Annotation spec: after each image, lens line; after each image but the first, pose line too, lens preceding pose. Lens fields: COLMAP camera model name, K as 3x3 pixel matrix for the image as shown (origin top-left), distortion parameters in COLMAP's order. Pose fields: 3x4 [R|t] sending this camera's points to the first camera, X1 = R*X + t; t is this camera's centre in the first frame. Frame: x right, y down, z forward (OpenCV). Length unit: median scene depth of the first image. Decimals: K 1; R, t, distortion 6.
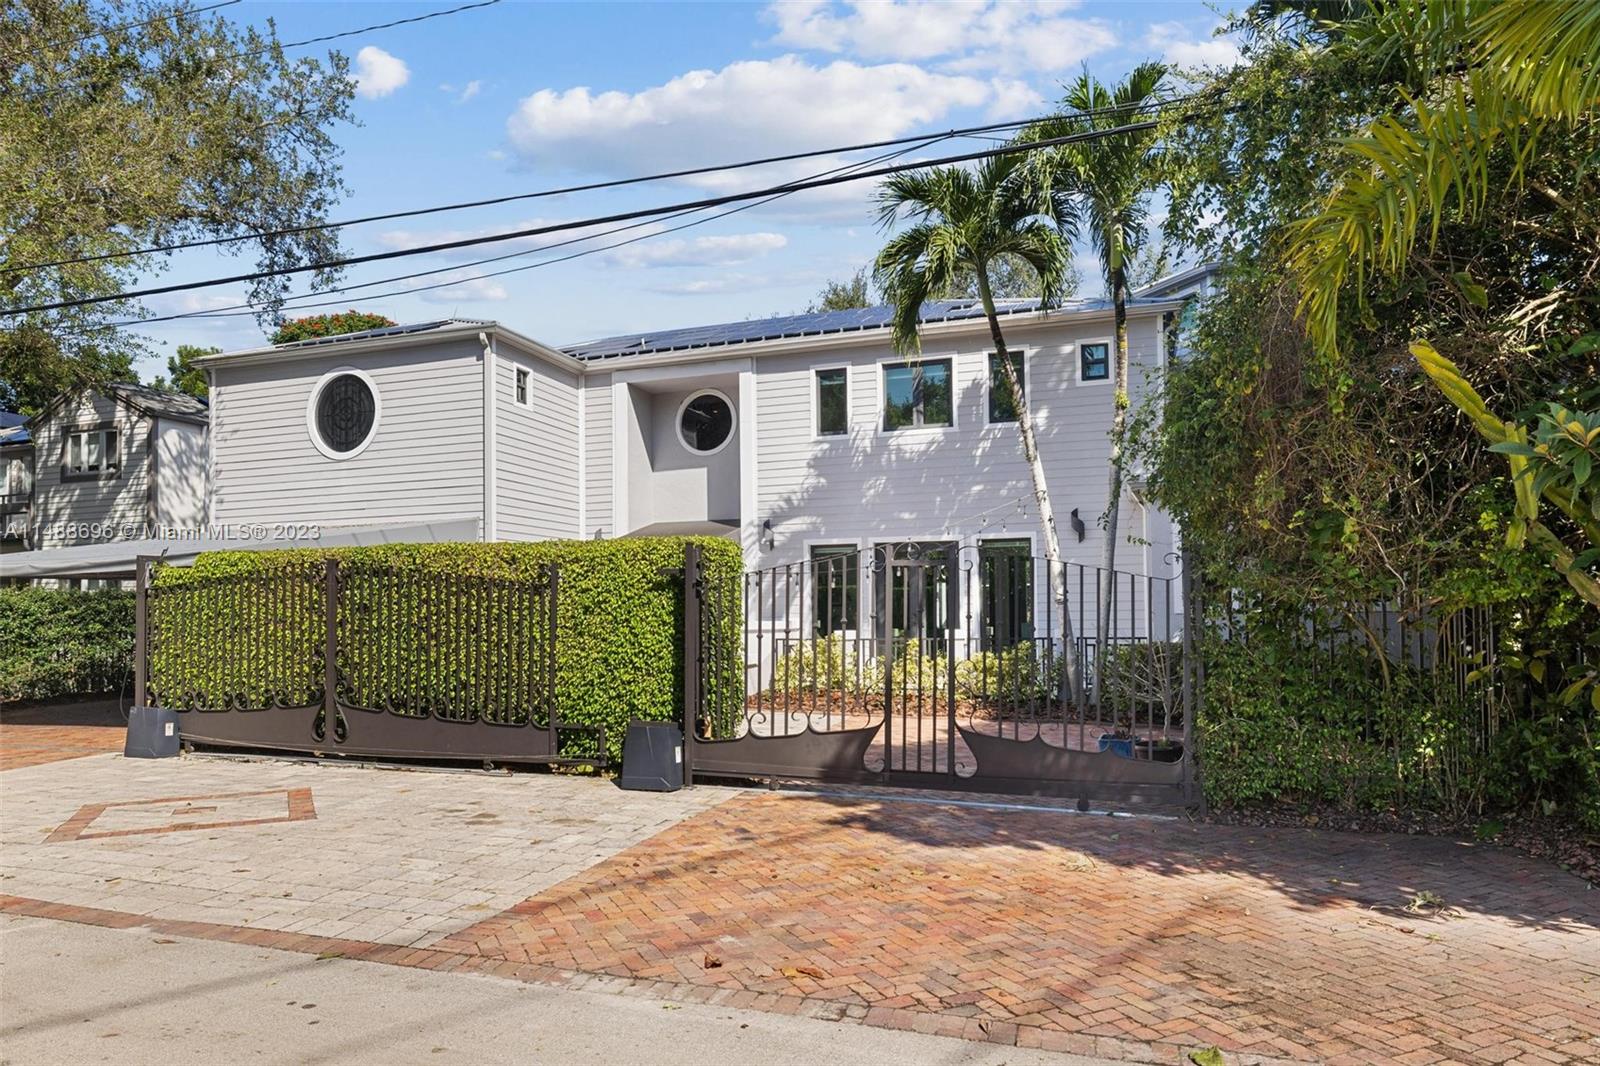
lens RADIAL K [[993.3, 0, 791.0], [0, 993.3, 571.2], [0, 0, 1]] dist [-0.000655, -0.000430]
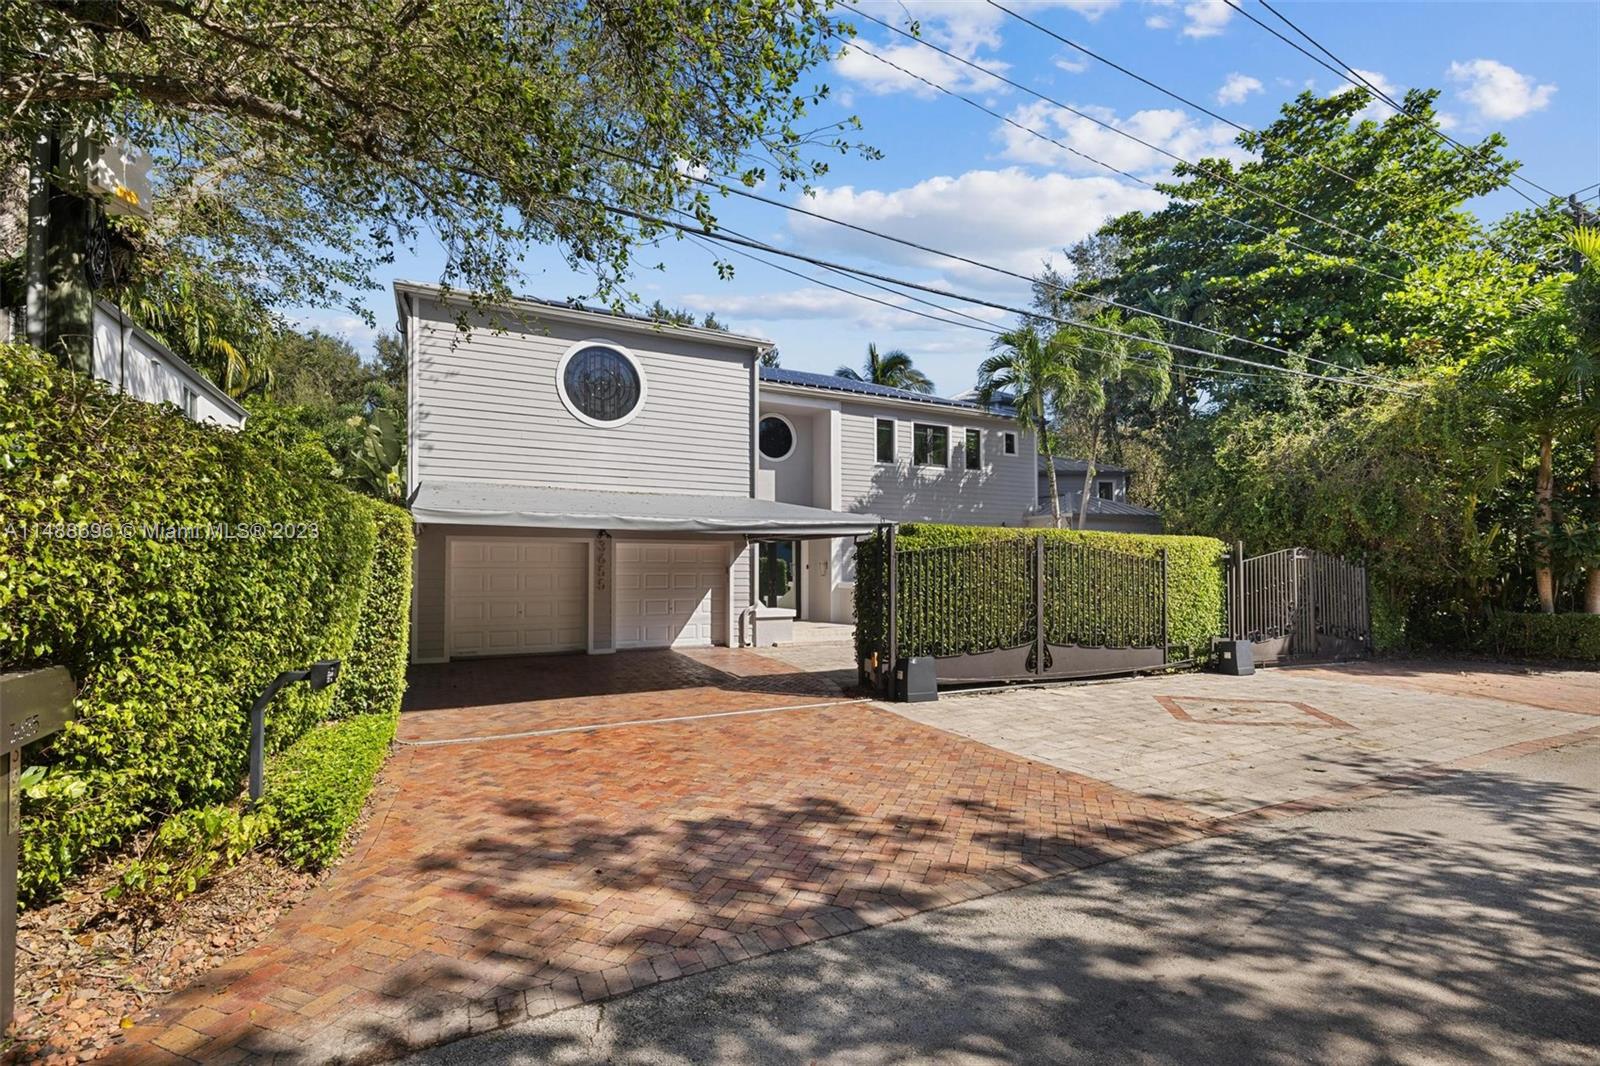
lens RADIAL K [[708.0, 0, 788.2], [0, 708.0, 542.1], [0, 0, 1]] dist [0.002585, 0.000379]
pose [[0.702603, 0.043622, 0.710244, -0.838428], [-0.038779, 0.998983, -0.022994, 0.017650], [-0.710525, -0.011387, 0.703580, 0.331827]]
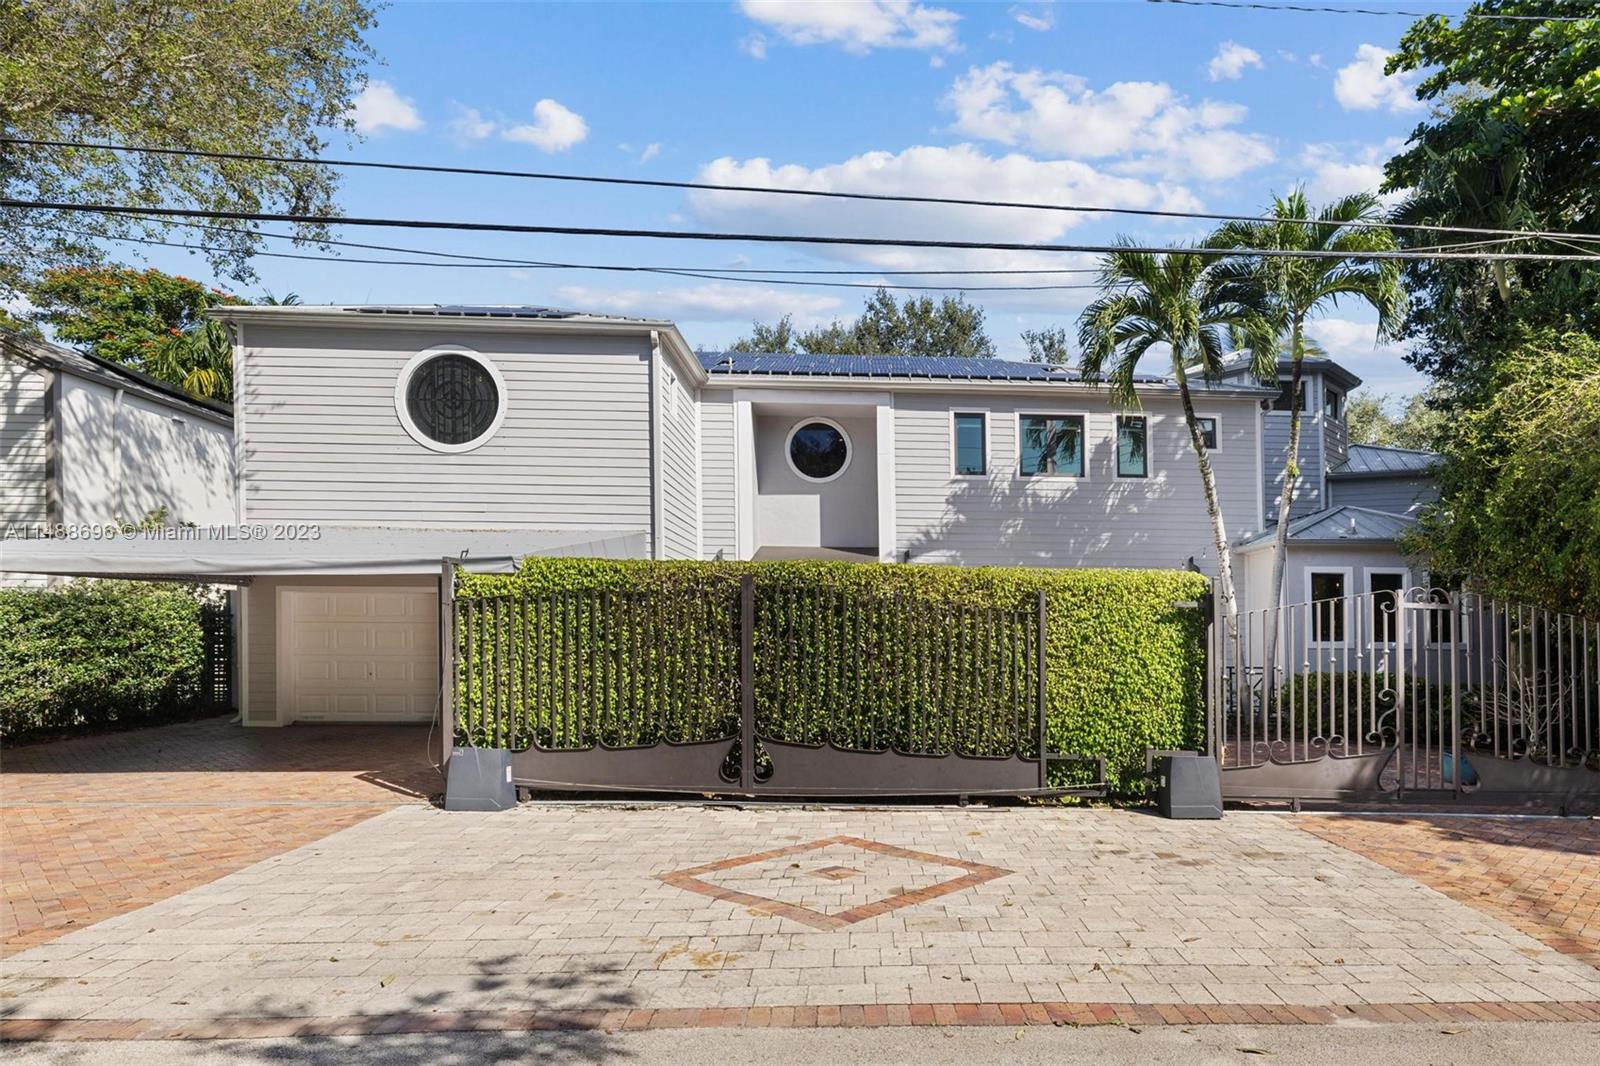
lens RADIAL K [[895.1, 0, 866.5], [0, 895.1, 618.4], [0, 0, 1]] dist [-0.001412, 0.000606]
pose [[0.927353, 0.028445, 0.373105, -0.417480], [-0.036936, 0.999195, 0.015628, 0.006465], [-0.372360, -0.028274, 0.927657, 0.142784]]
